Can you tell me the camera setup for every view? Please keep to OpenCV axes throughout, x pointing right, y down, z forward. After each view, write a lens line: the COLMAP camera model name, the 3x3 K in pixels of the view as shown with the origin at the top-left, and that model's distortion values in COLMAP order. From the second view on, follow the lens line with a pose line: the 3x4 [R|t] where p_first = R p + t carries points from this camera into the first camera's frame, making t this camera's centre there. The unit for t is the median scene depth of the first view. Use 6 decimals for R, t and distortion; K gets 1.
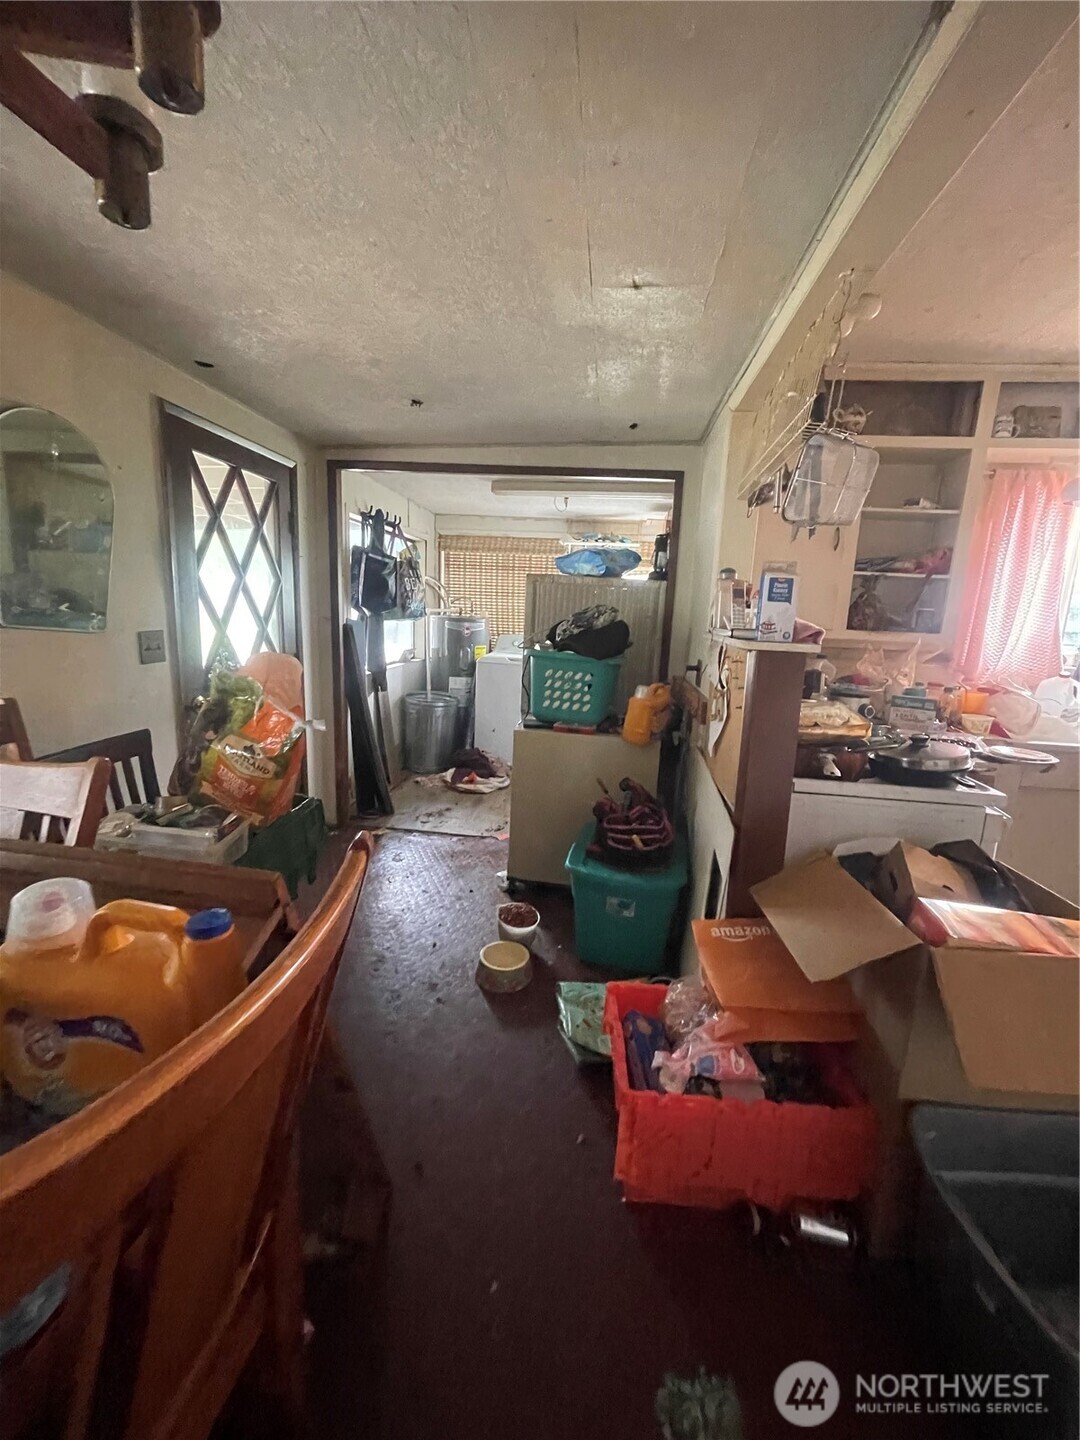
lens RADIAL K [[579.4, 0, 544.1], [0, 579.4, 713.1], [0, 0, 1]] dist [-0.002065, -0.000387]
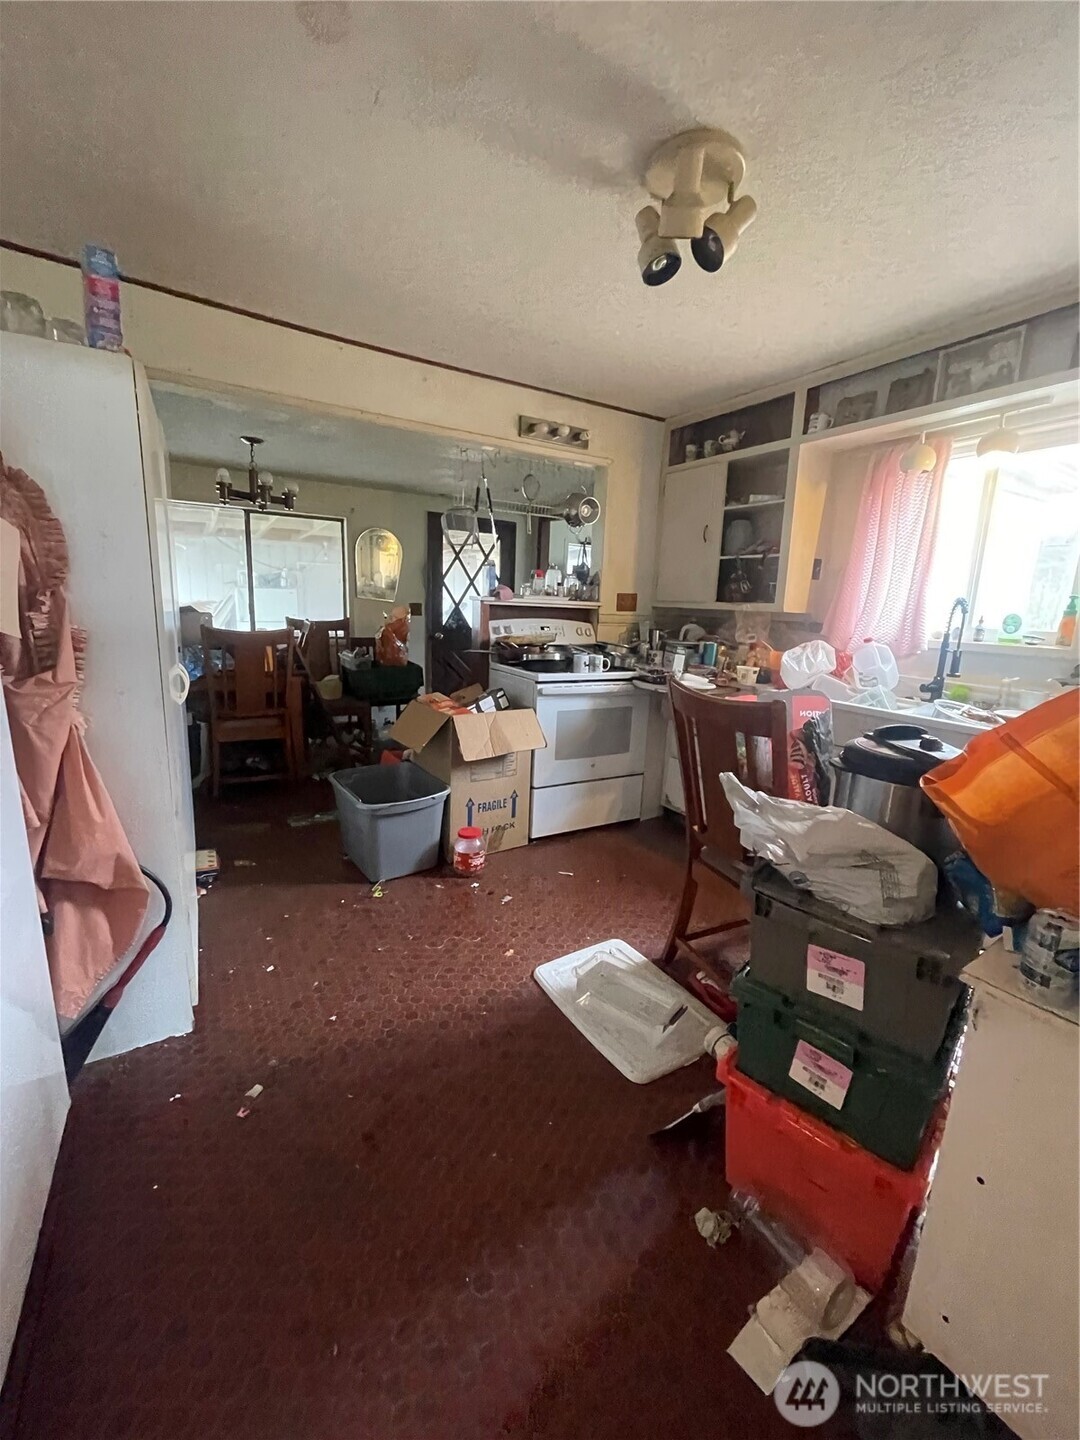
lens RADIAL K [[579.4, 0, 544.1], [0, 579.4, 713.1], [0, 0, 1]] dist [-0.002065, -0.000387]
pose [[0.615542, 0.131617, -0.777036, 1.424285], [-0.159136, 0.986404, 0.041018, 0.119984], [0.771871, 0.098406, 0.628118, -0.100242]]
